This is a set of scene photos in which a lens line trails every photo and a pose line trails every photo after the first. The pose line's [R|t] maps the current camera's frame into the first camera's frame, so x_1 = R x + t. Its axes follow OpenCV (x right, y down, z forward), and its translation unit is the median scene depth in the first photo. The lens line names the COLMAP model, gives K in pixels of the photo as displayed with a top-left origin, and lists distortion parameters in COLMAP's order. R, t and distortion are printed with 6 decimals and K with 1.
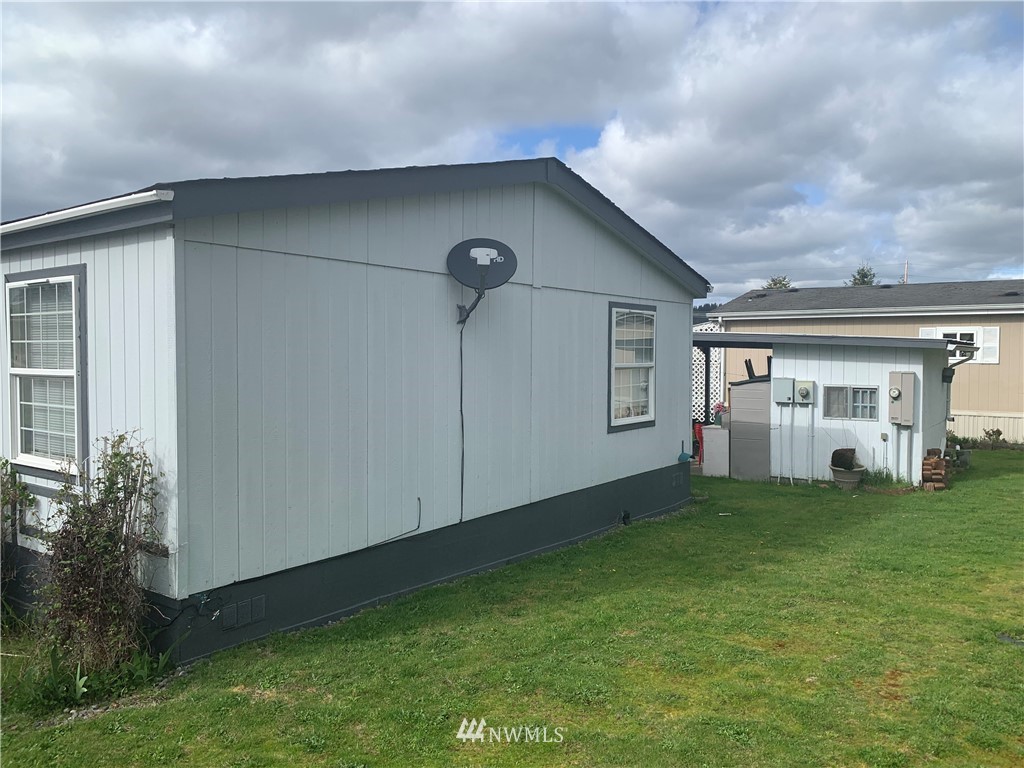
lens RADIAL K [[651.7, 0, 603.3], [0, 651.7, 383.1], [0, 0, 1]] dist [0.004530, 0.000922]
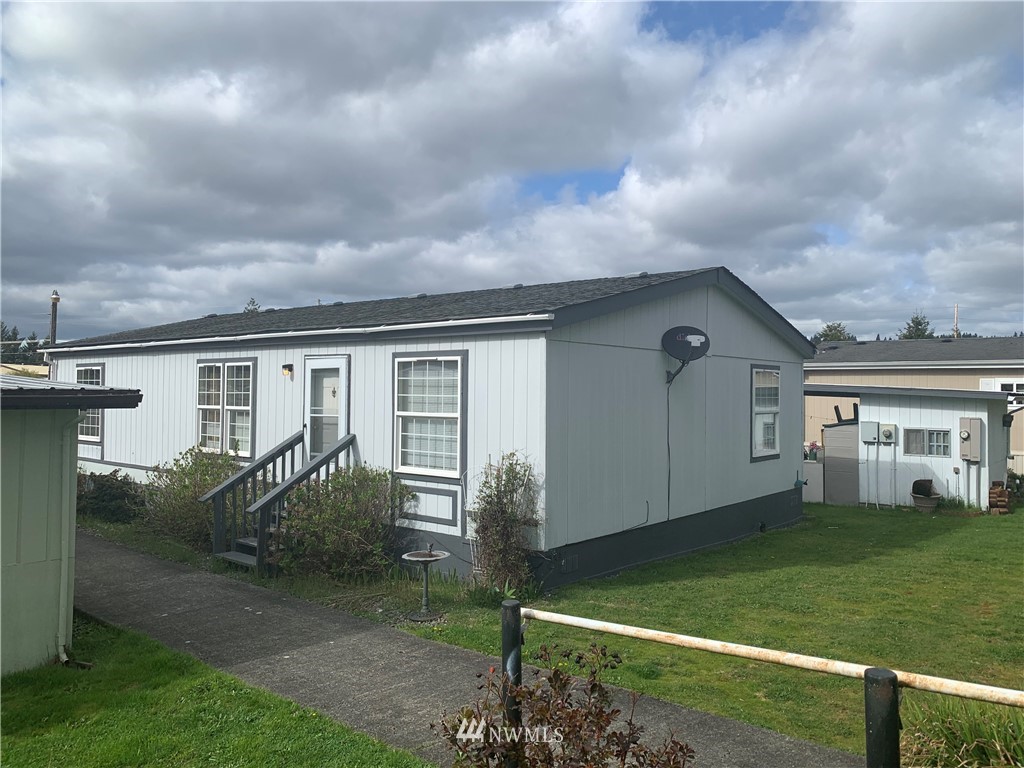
lens RADIAL K [[797.6, 0, 504.6], [0, 797.6, 377.2], [0, 0, 1]] dist [0.003014, -0.005921]
pose [[0.998125, 0.006322, -0.060873, -0.332388], [-0.009783, 0.998341, -0.056741, 0.000525], [0.060414, 0.057230, 0.996531, -0.567103]]
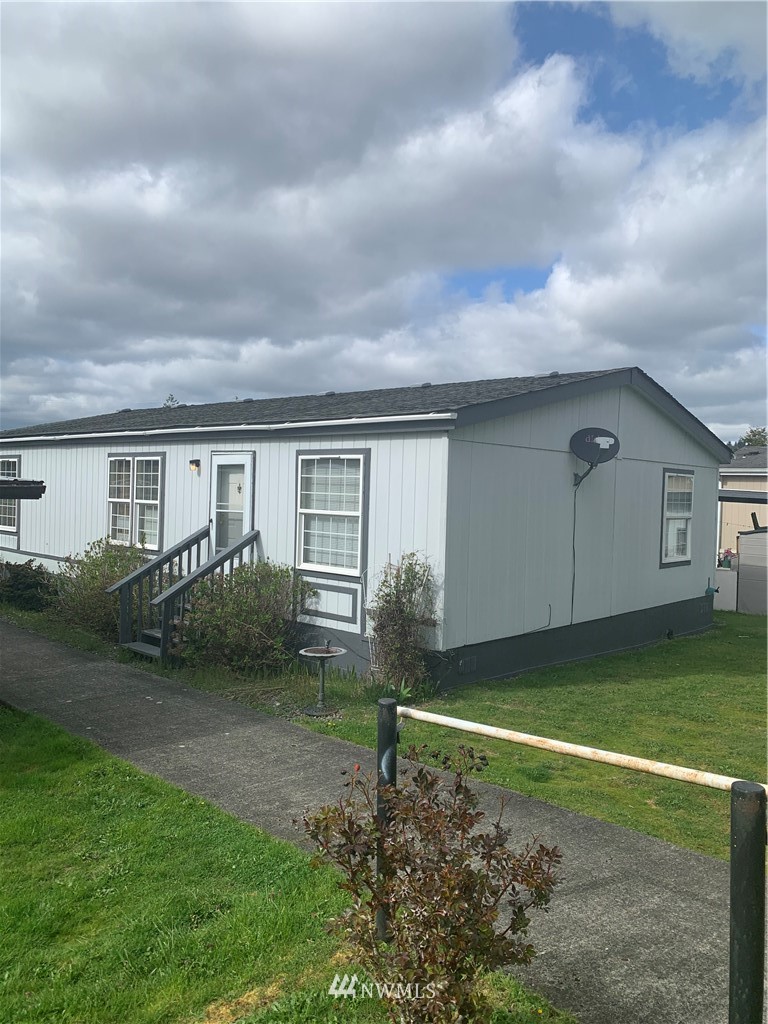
lens RADIAL K [[796.9, 0, 384.0], [0, 796.9, 512.0], [0, 0, 1]] dist [0.002239, -0.001995]
pose [[0.992813, 0.030717, -0.115666, -0.301635], [-0.032267, 0.999413, -0.011546, 0.000460], [0.115244, 0.015196, 0.993221, -0.556401]]
